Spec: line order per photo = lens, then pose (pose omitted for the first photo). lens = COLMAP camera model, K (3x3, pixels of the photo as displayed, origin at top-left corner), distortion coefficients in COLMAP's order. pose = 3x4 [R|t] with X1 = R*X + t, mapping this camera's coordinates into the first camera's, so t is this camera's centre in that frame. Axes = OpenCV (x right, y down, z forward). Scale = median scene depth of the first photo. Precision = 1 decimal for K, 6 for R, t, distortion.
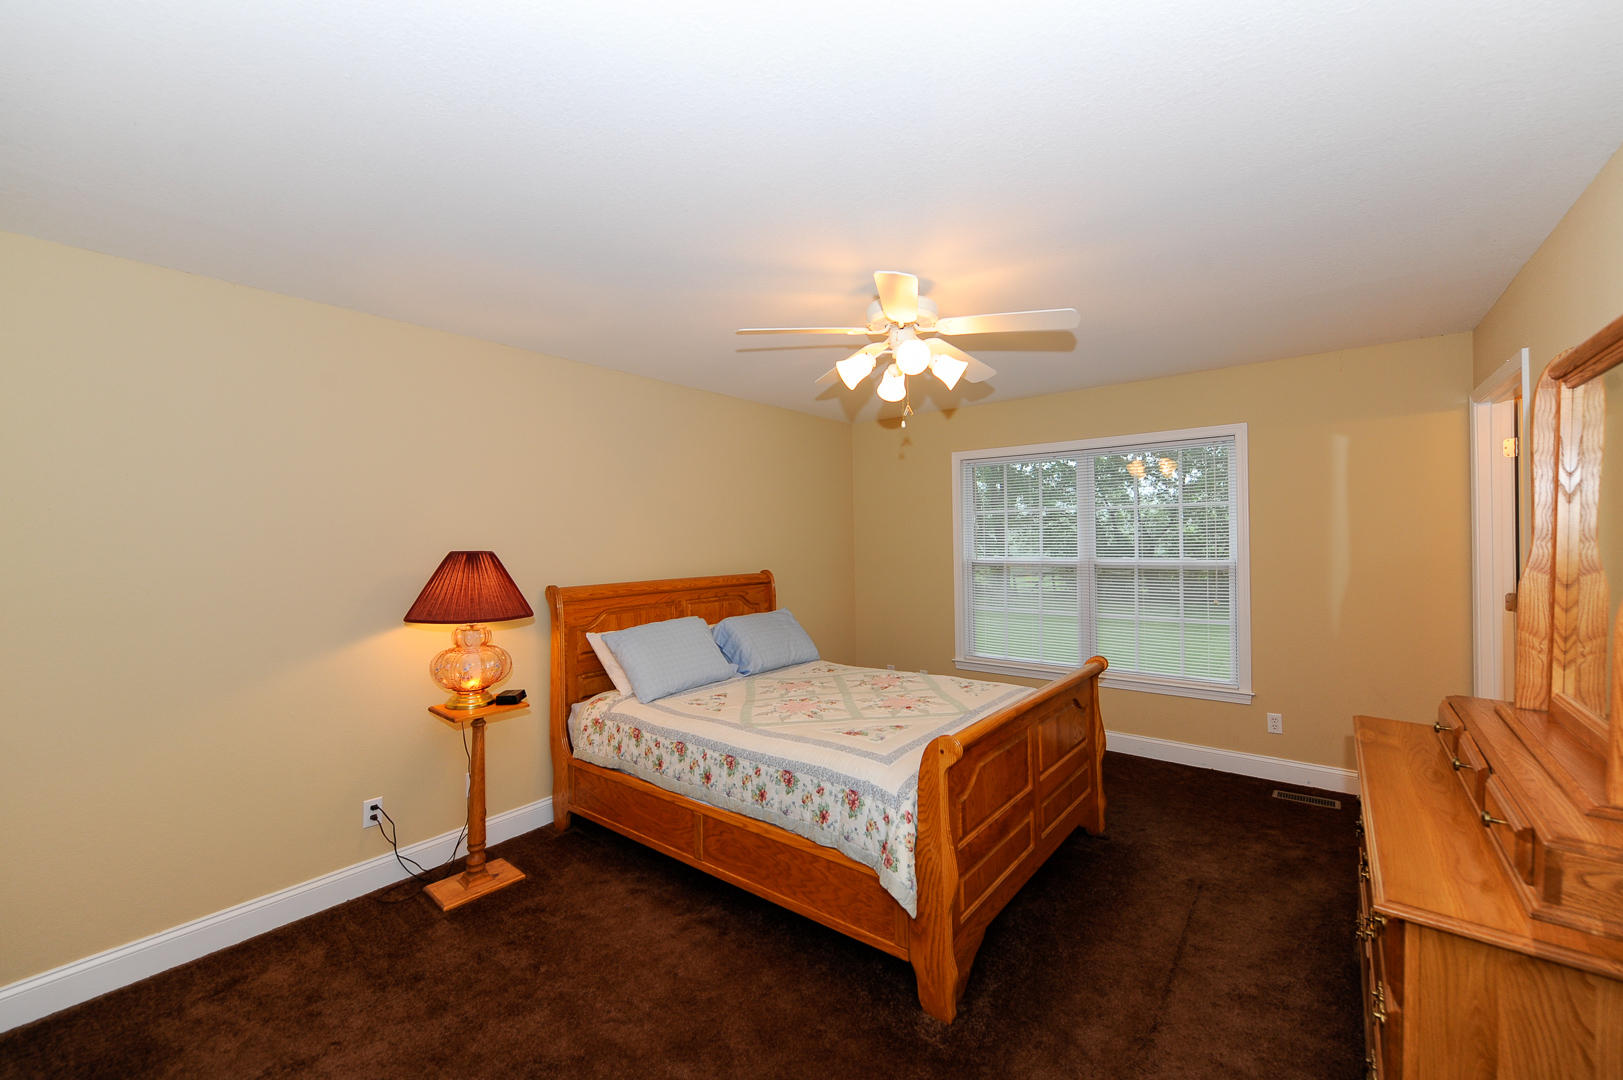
lens RADIAL K [[652.6, 0, 811.5], [0, 652.6, 540.0], [0, 0, 1]] dist [0.000149, -0.000004]
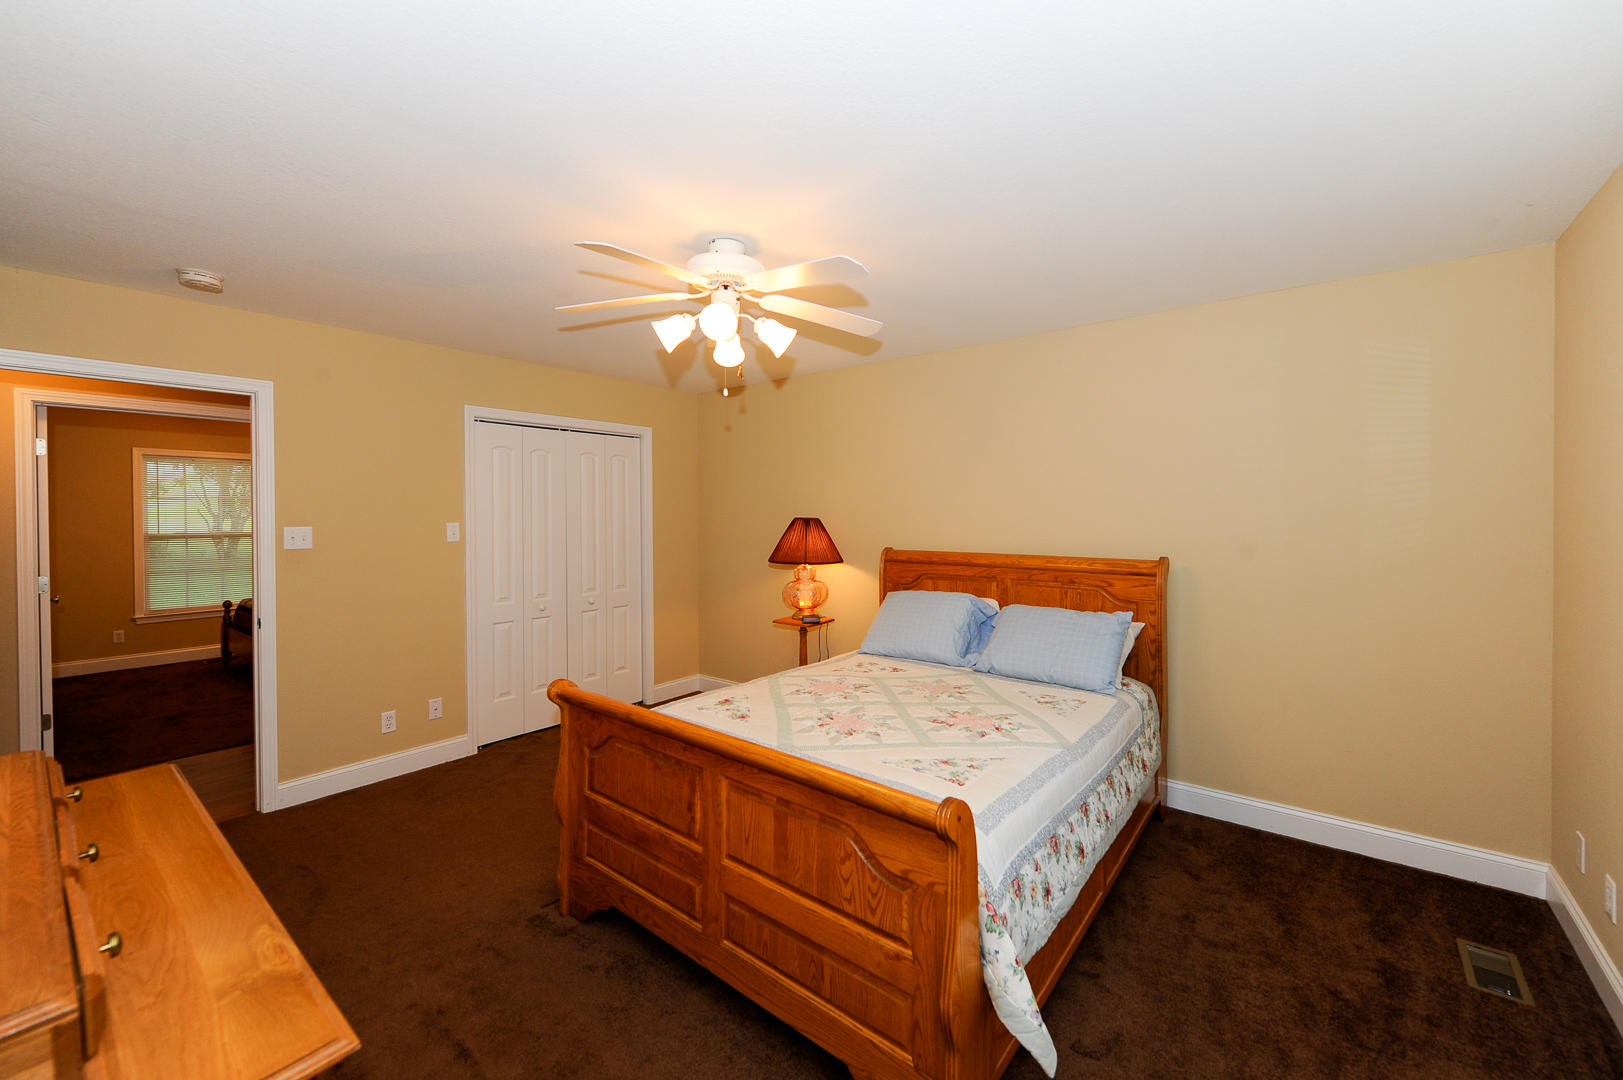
lens RADIAL K [[641.8, 0, 814.4], [0, 641.8, 516.5], [0, 0, 1]] dist [0.000181, 0.000032]
pose [[-0.008043, 0.020965, -0.999748, 0.961083], [-0.000215, 0.999780, 0.020967, -0.016083], [0.999968, 0.000384, -0.008037, 1.029033]]
